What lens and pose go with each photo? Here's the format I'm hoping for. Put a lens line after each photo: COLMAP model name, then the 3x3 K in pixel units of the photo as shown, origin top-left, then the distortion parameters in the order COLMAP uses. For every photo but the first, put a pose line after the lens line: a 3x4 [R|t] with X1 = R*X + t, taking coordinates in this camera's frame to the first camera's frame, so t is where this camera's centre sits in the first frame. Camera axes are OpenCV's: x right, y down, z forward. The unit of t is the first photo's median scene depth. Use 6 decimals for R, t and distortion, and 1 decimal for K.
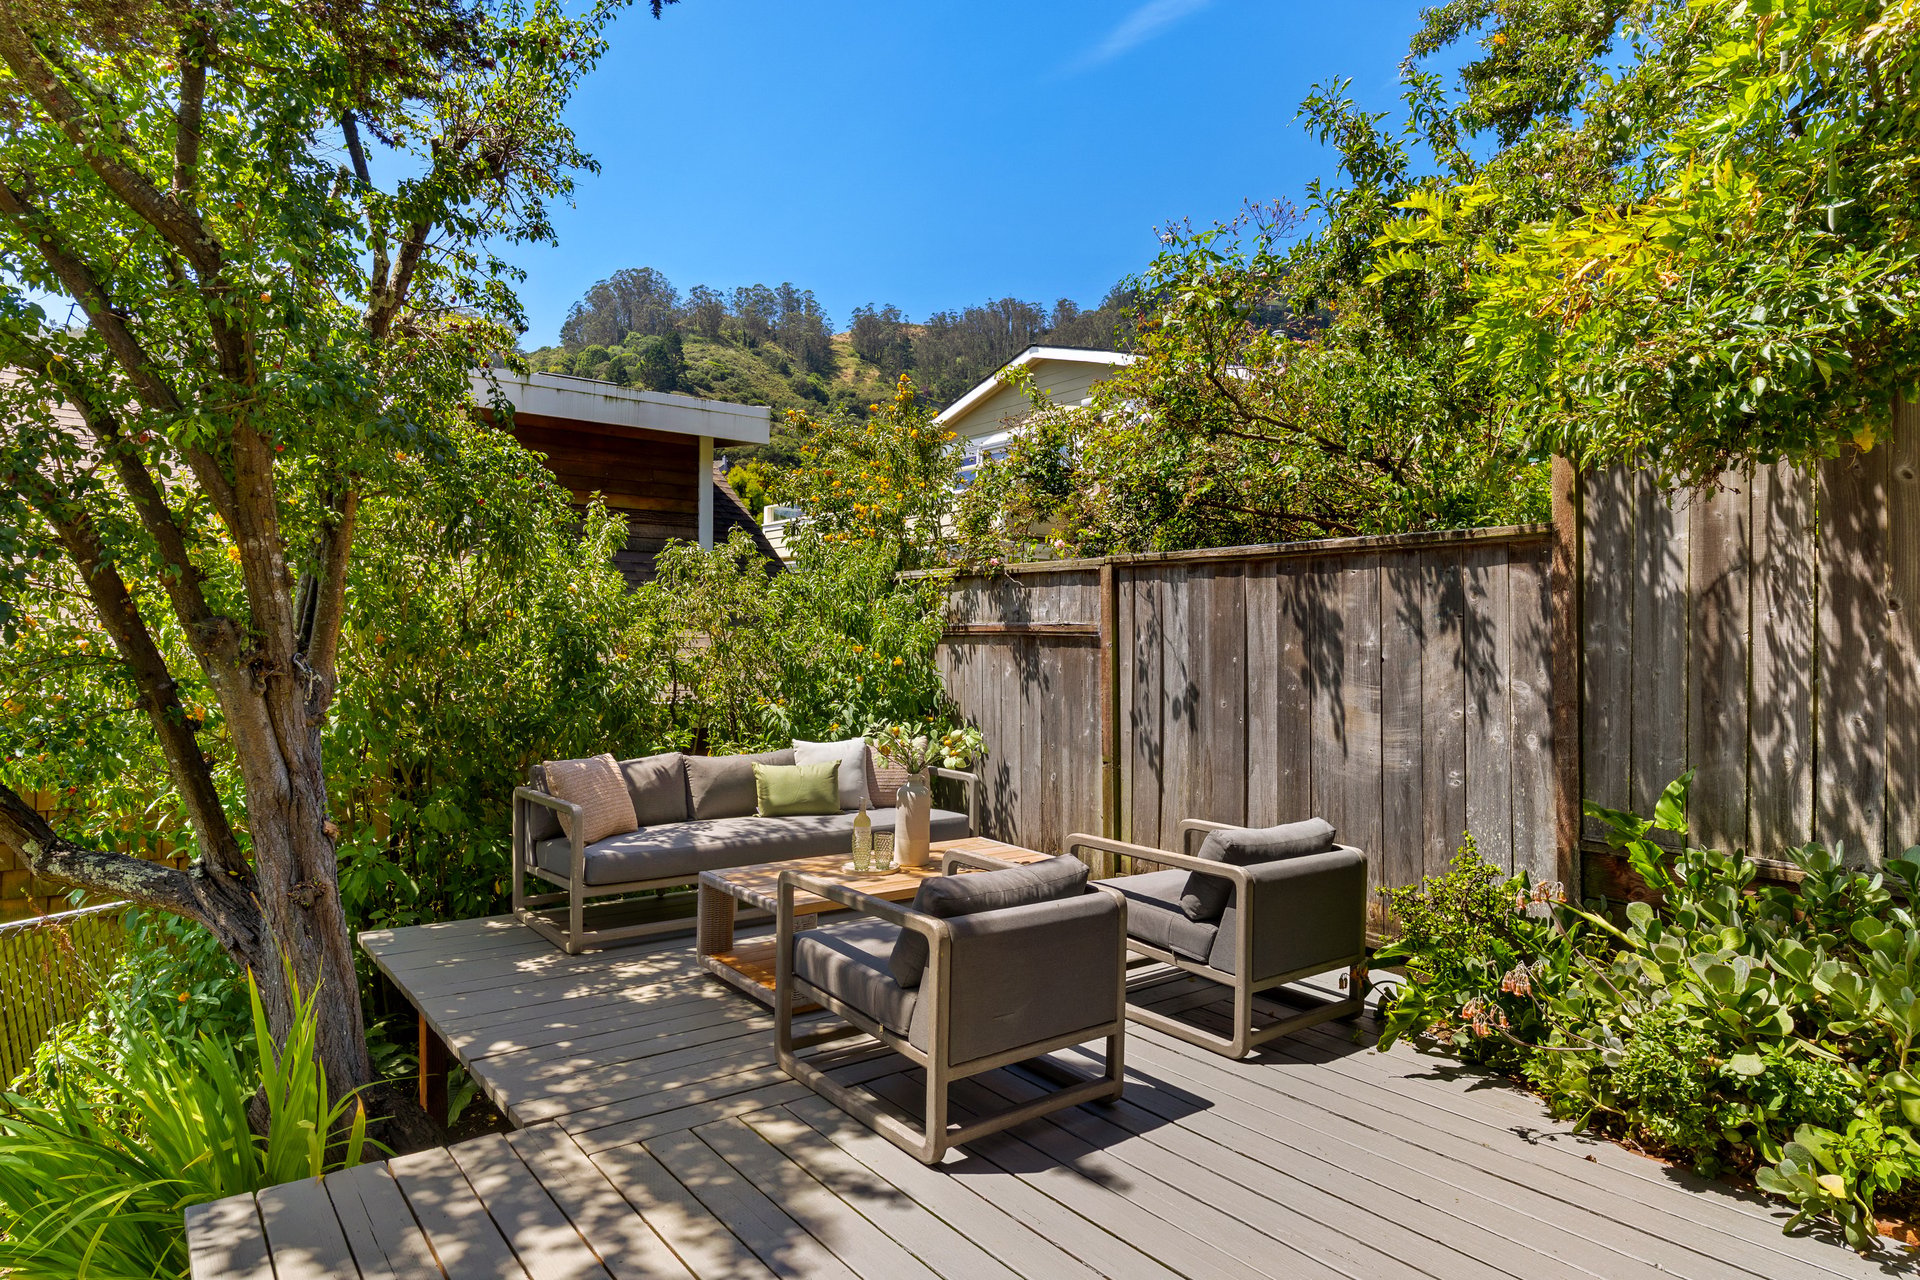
lens RADIAL K [[1076.4, 0, 960.0], [0, 1076.4, 640.0], [0, 0, 1]] dist [-0.000777, -0.000714]
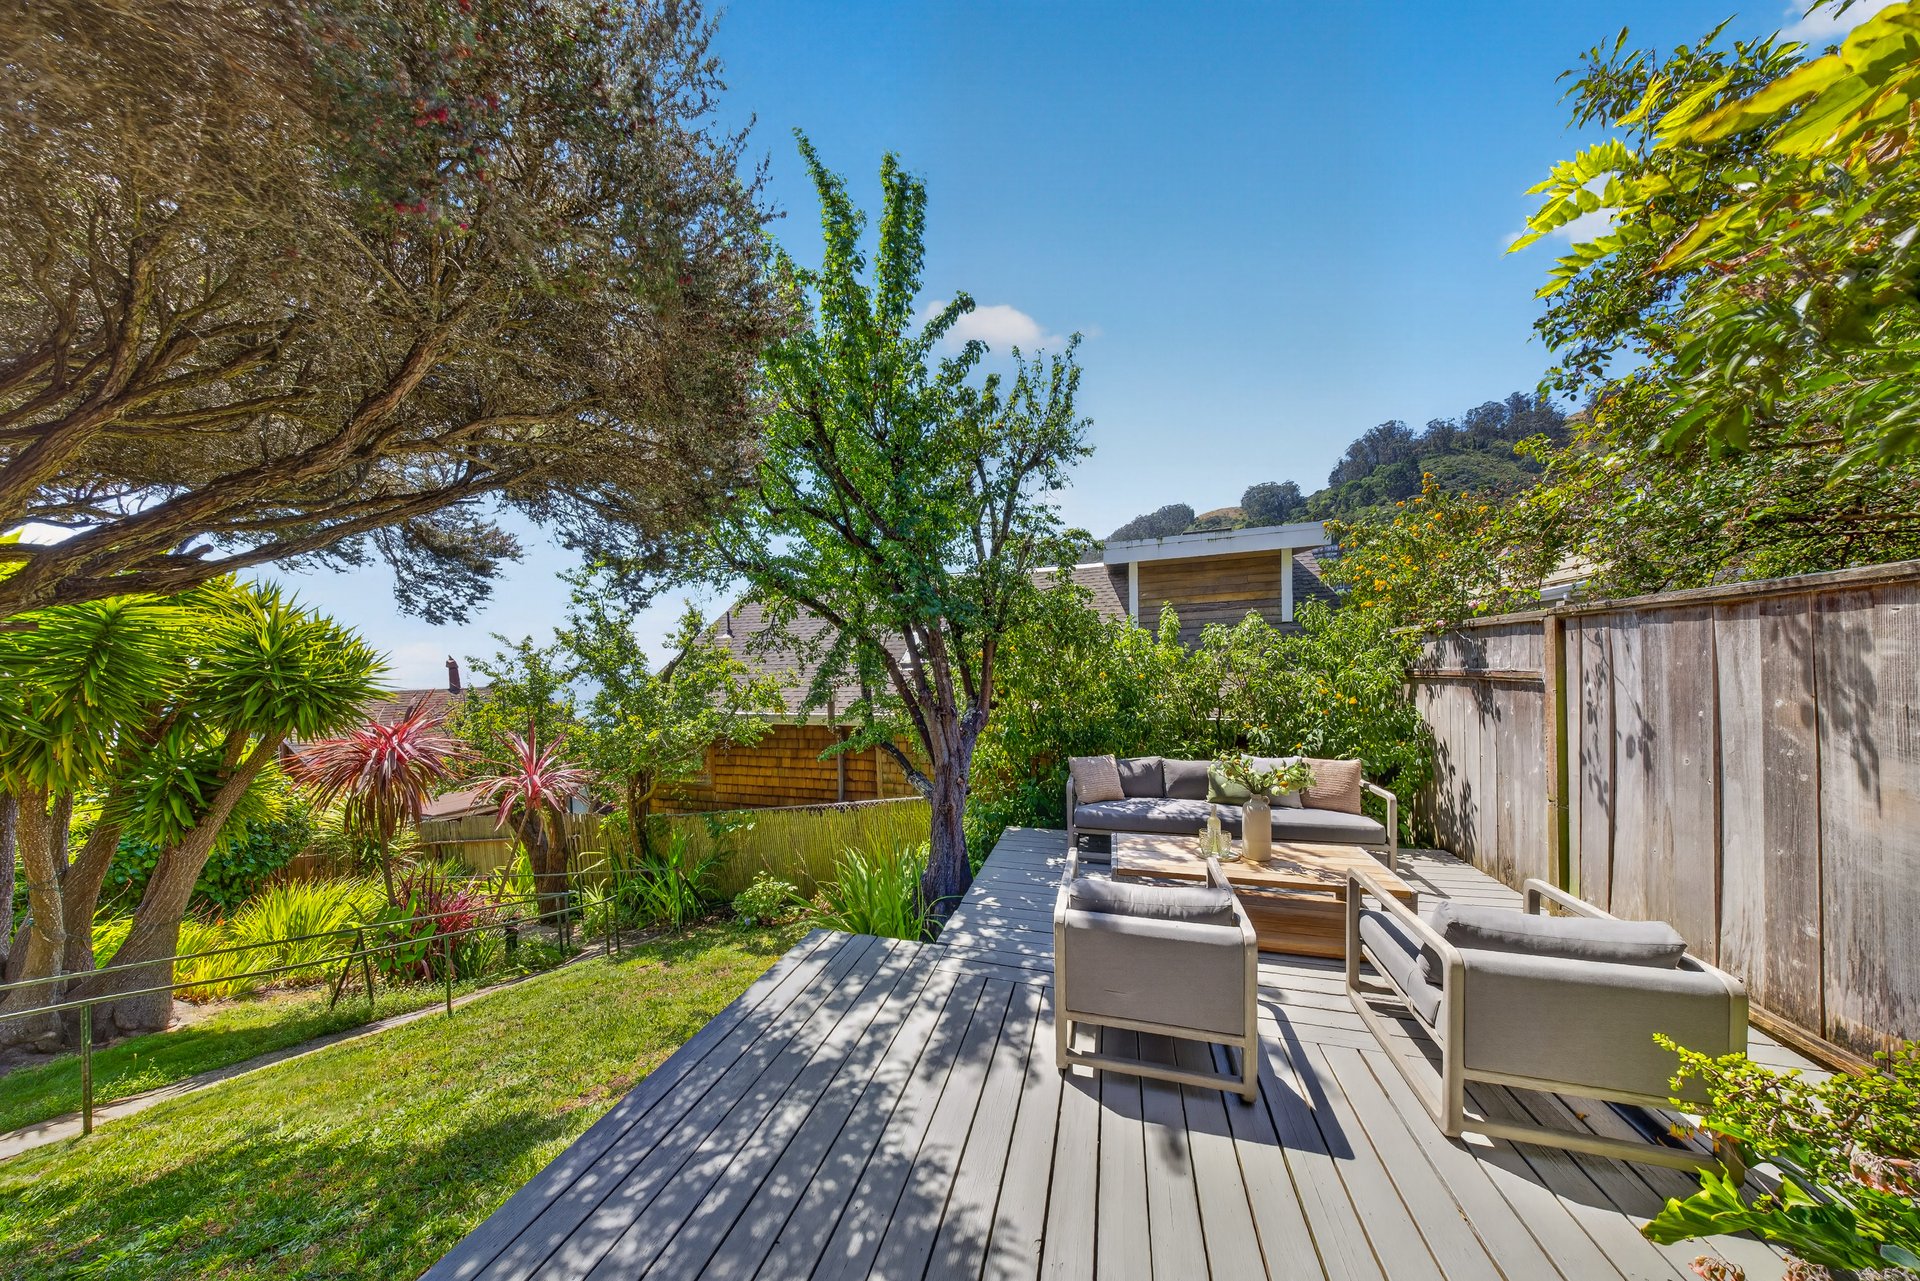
lens RADIAL K [[557.5, 0, 955.7], [0, 557.5, 680.3], [0, 0, 1]] dist [-0.000118, -0.000006]
pose [[0.587870, -0.014202, -0.808831, 0.290176], [0.038356, 0.999211, 0.010333, -0.041689], [0.808046, -0.037098, 0.587950, 0.236768]]
